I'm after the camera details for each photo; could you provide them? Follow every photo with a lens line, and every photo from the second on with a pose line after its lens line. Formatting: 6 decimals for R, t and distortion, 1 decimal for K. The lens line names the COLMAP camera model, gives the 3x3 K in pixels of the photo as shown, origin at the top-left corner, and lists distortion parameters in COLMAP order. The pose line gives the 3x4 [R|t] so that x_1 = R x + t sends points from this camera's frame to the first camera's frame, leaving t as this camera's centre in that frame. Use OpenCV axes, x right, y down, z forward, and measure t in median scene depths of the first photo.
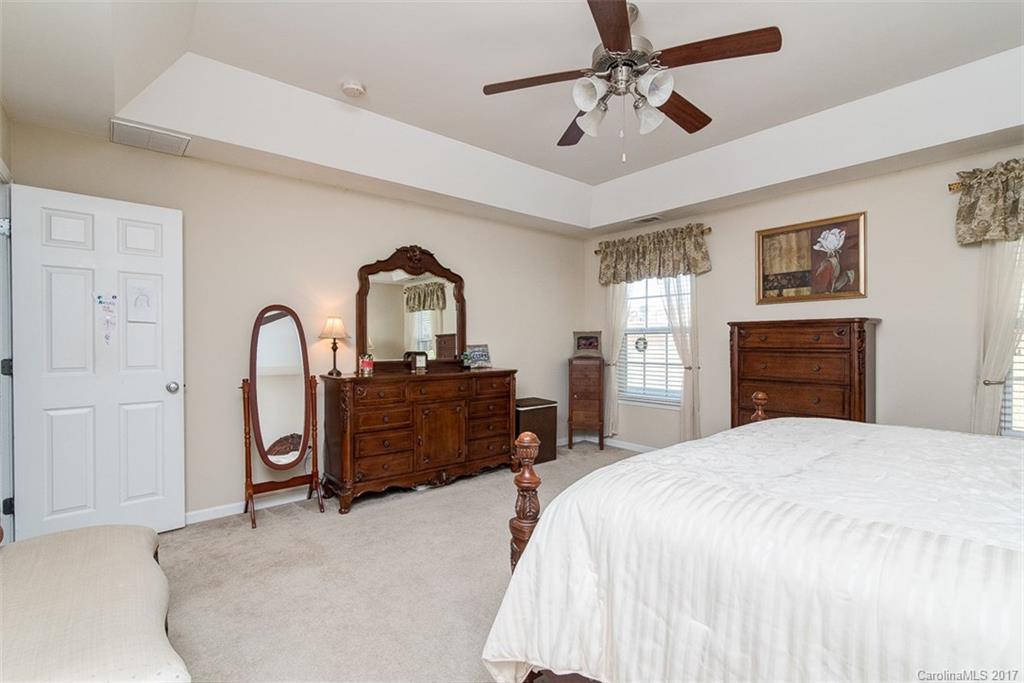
lens RADIAL K [[469.6, 0, 512.0], [0, 469.6, 341.5], [0, 0, 1]] dist [-0.000981, -0.000433]
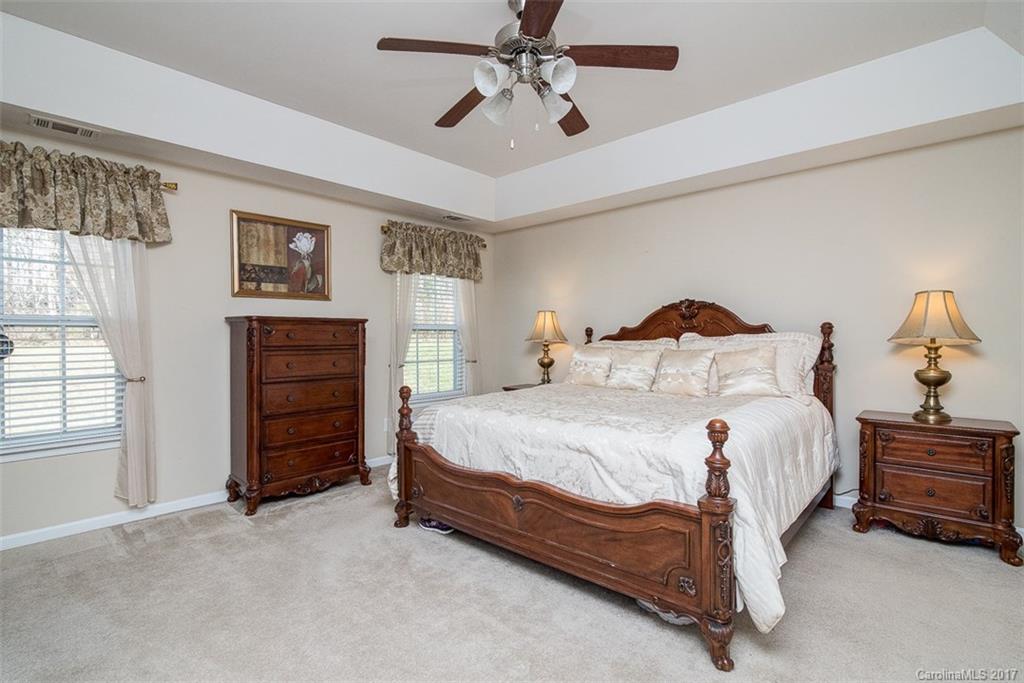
lens RADIAL K [[488.2, 0, 512.0], [0, 488.2, 341.5], [0, 0, 1]] dist [-0.004891, -0.000784]
pose [[-0.130076, -0.012409, 0.991426, -0.444807], [-0.000397, 0.999922, 0.012463, -0.007936], [-0.991504, 0.001228, -0.130071, 0.645616]]
